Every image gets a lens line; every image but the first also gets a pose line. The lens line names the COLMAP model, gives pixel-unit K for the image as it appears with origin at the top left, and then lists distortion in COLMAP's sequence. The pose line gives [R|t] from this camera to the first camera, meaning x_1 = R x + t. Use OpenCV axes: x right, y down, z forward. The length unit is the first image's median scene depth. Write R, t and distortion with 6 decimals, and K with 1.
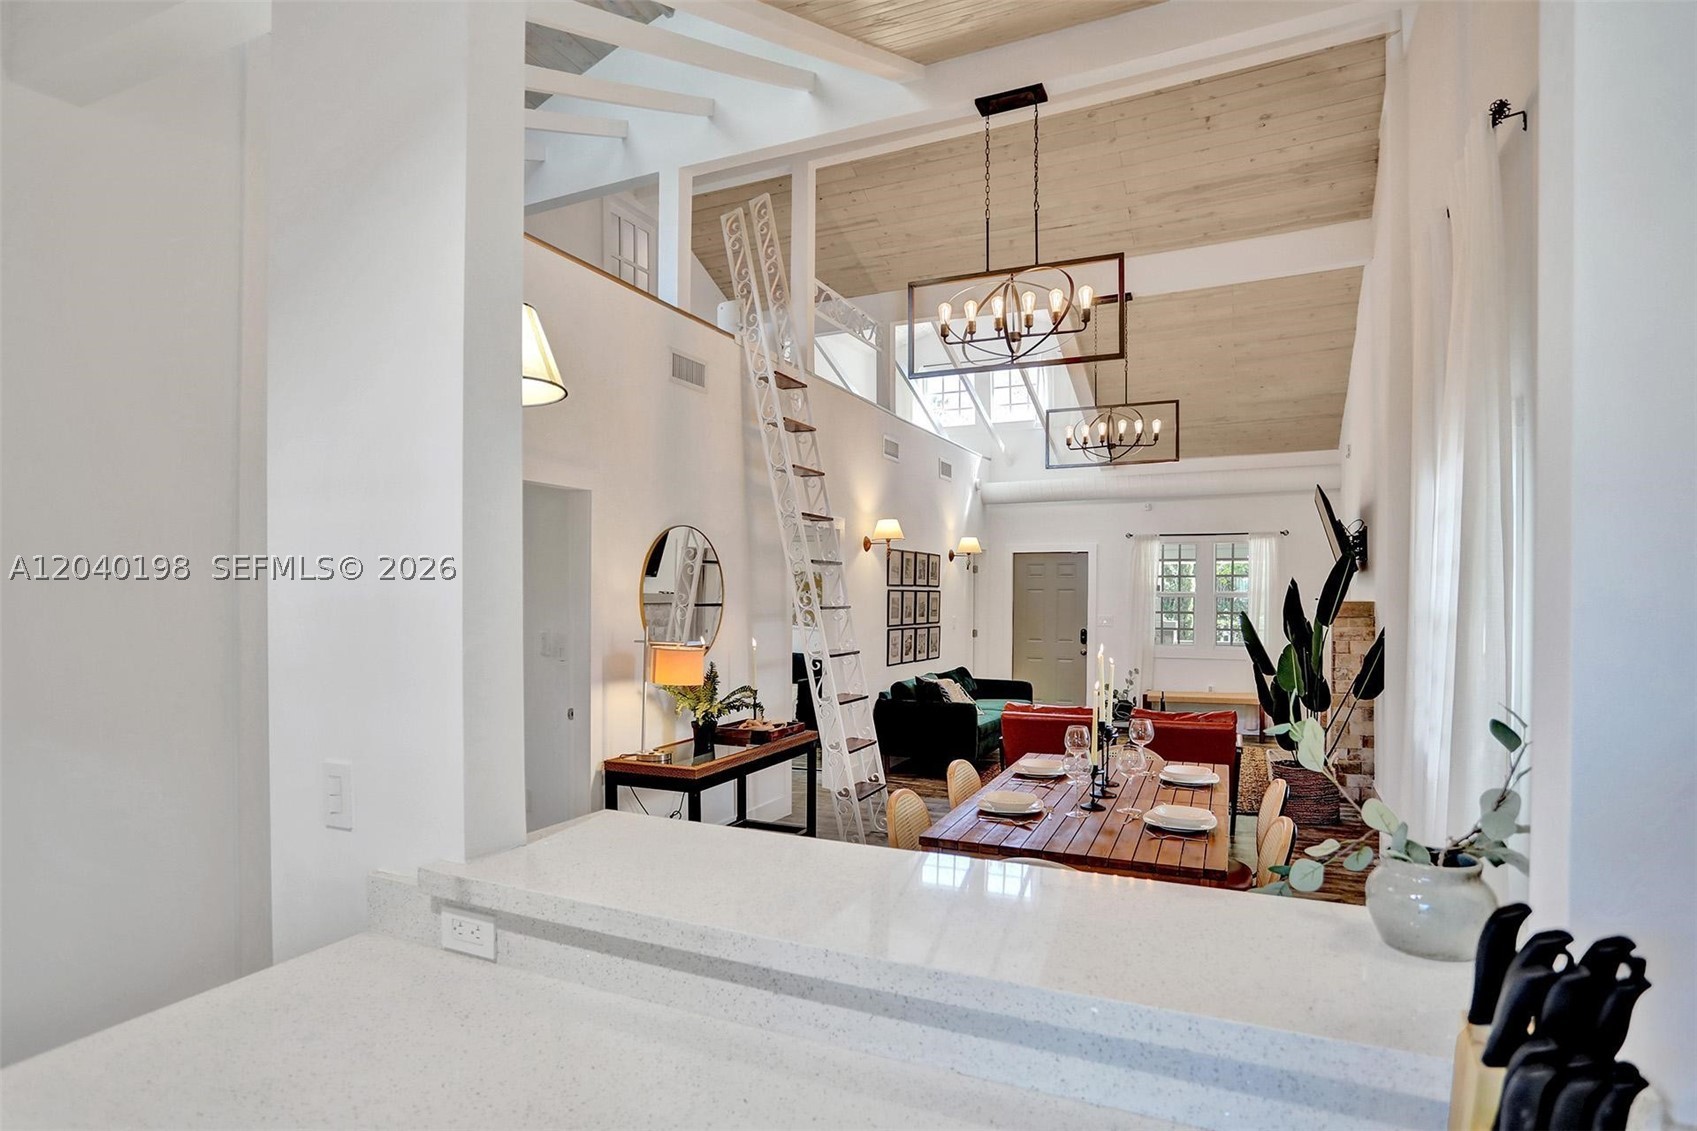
lens RADIAL K [[918.2, 0, 825.3], [0, 918.2, 603.1], [0, 0, 1]] dist [-0.038459, 0.000708]
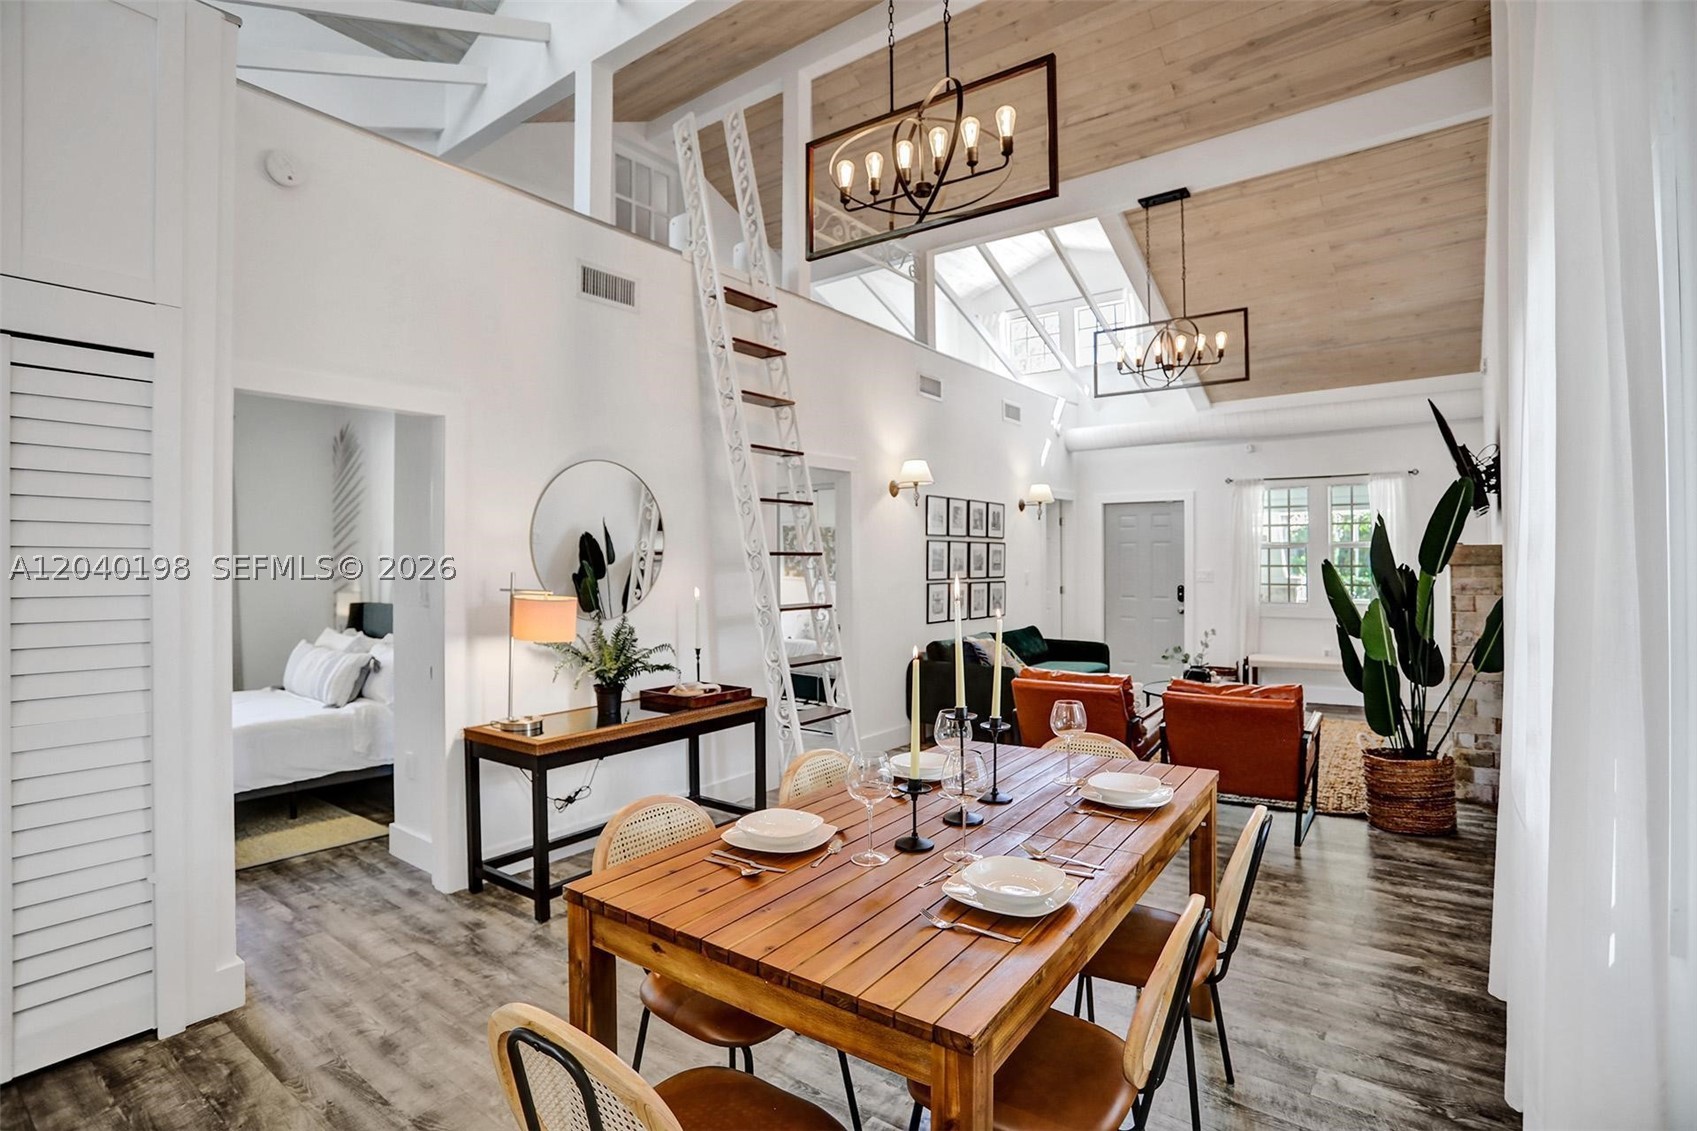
lens RADIAL K [[829.0, 0, 844.7], [0, 829.0, 550.7], [0, 0, 1]] dist [-0.068246, 0.028317]
pose [[0.980783, -0.007303, -0.194966, 0.175788], [0.003436, 0.999791, -0.020168, 0.014532], [0.195072, 0.019110, 0.980603, 0.208539]]
